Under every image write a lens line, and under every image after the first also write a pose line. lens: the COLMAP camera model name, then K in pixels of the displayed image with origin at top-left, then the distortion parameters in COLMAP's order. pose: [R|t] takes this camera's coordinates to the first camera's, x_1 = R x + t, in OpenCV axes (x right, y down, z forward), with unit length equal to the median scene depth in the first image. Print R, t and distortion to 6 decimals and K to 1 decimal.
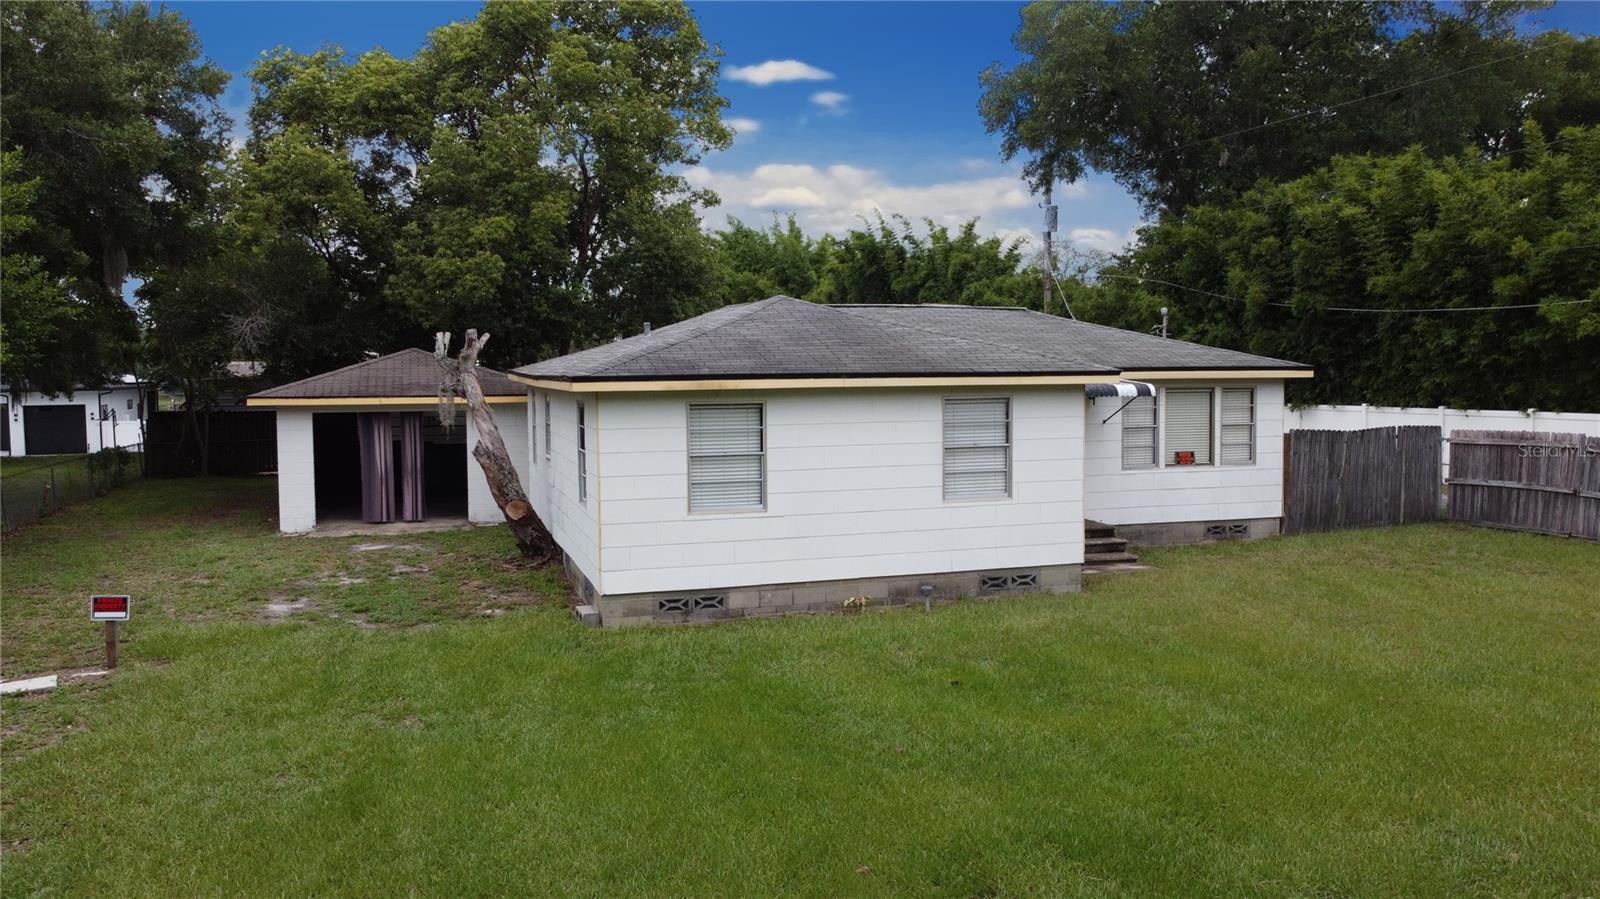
lens RADIAL K [[1233.0, 0, 798.2], [0, 1233.0, 433.2], [0, 0, 1]] dist [0.008646, 0.001278]
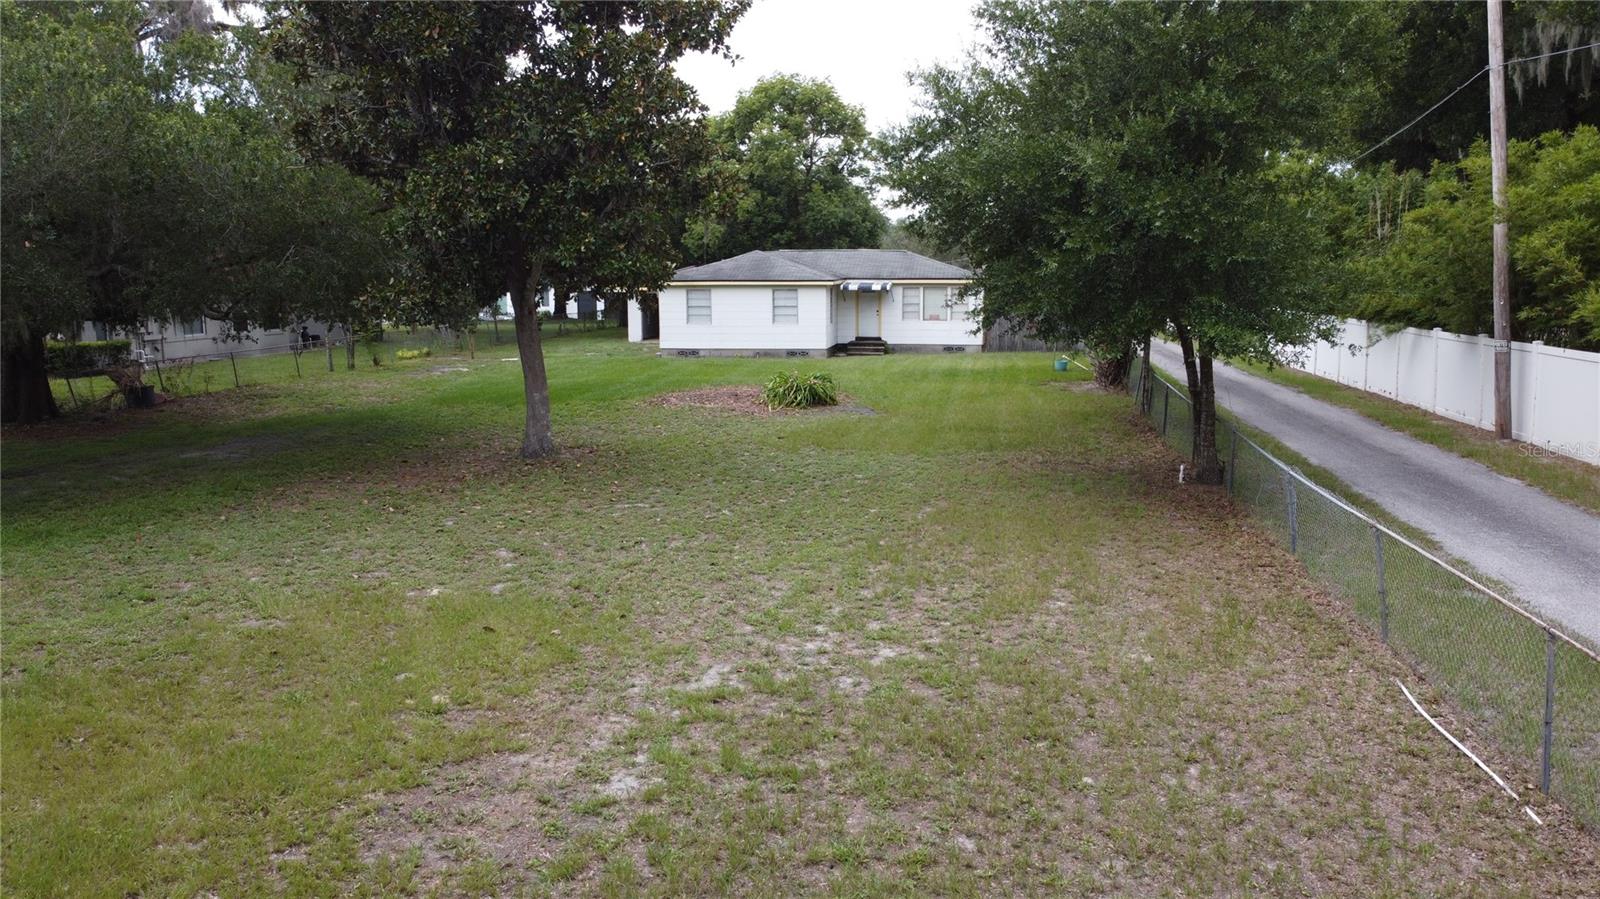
lens RADIAL K [[1233.0, 0, 800.3], [0, 1233.0, 449.9], [0, 0, 1]] dist [0.008646, 0.001278]
pose [[0.893932, 0.070669, -0.442597, 1.149079], [-0.027707, 0.994316, 0.102801, 0.037795], [0.447346, -0.079634, 0.890809, -1.238909]]
